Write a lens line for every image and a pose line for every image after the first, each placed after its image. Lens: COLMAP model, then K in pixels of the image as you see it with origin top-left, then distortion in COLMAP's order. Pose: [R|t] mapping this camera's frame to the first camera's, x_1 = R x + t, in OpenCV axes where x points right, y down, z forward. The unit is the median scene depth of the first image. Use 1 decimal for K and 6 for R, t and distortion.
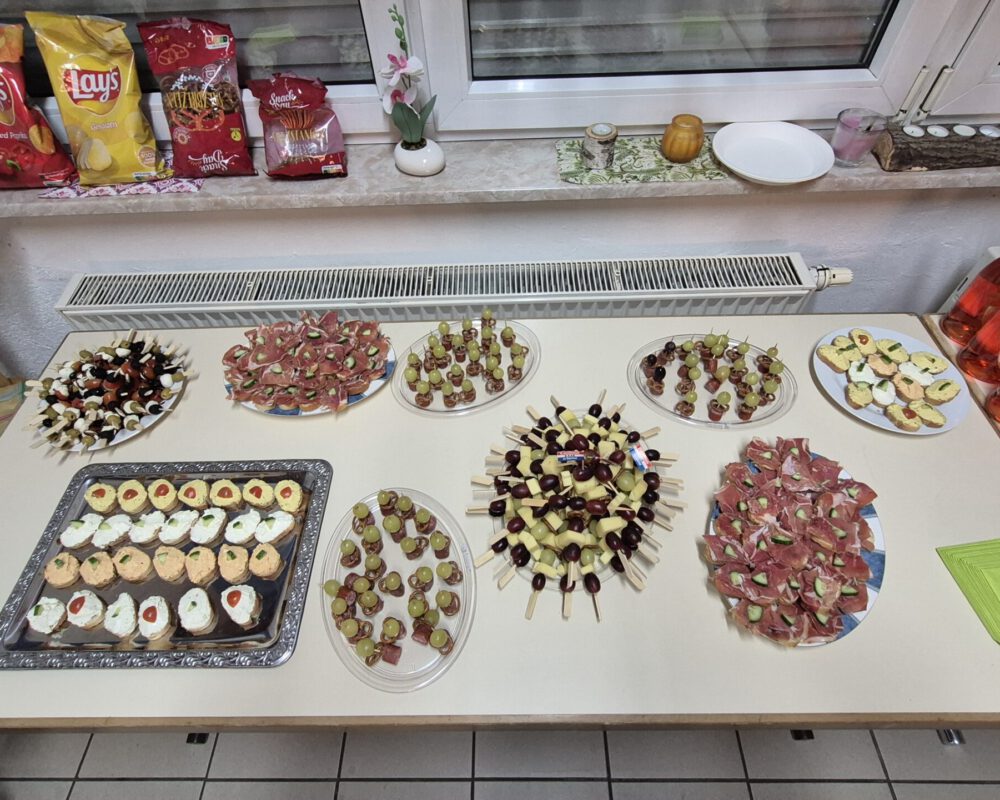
lens RADIAL K [[551.7, 0, 495.5], [0, 551.7, 382.9], [0, 0, 1]] dist [0.001969, 0.000319]
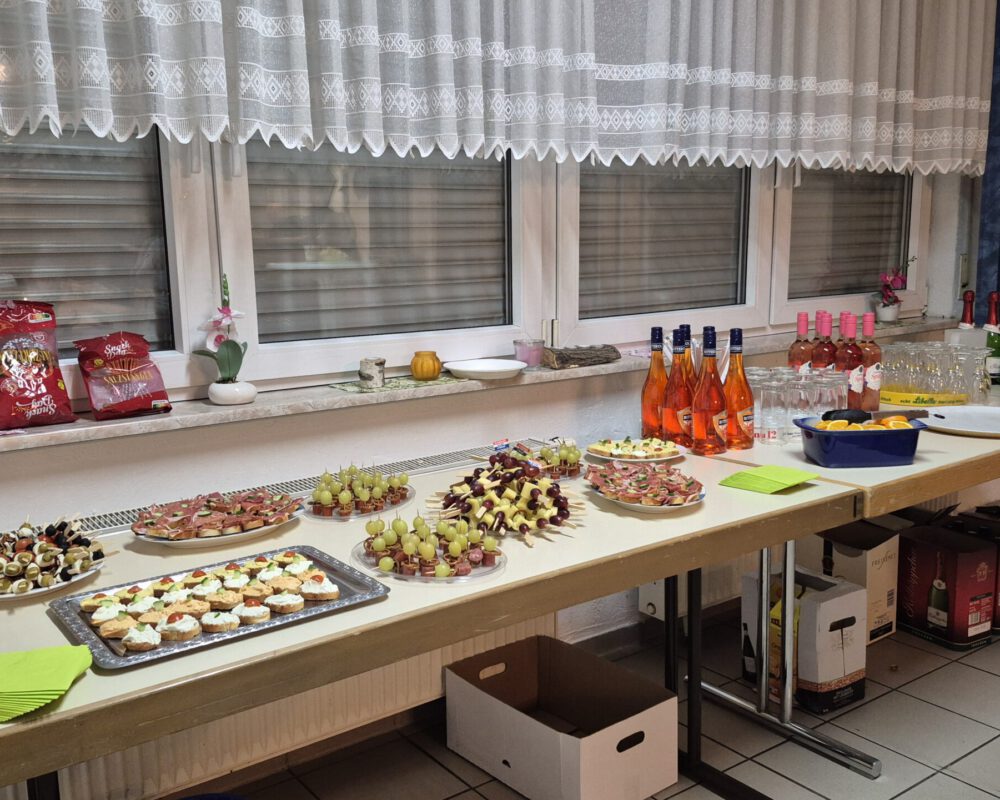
lens RADIAL K [[985.7, 0, 500.0], [0, 985.7, 400.0], [0, 0, 1]] dist [0.004687, -0.009758]
pose [[0.795700, -0.074187, 0.601130, -0.929698], [0.469474, 0.702617, -0.534719, 0.945418], [-0.382695, 0.707690, 0.593901, -0.392373]]
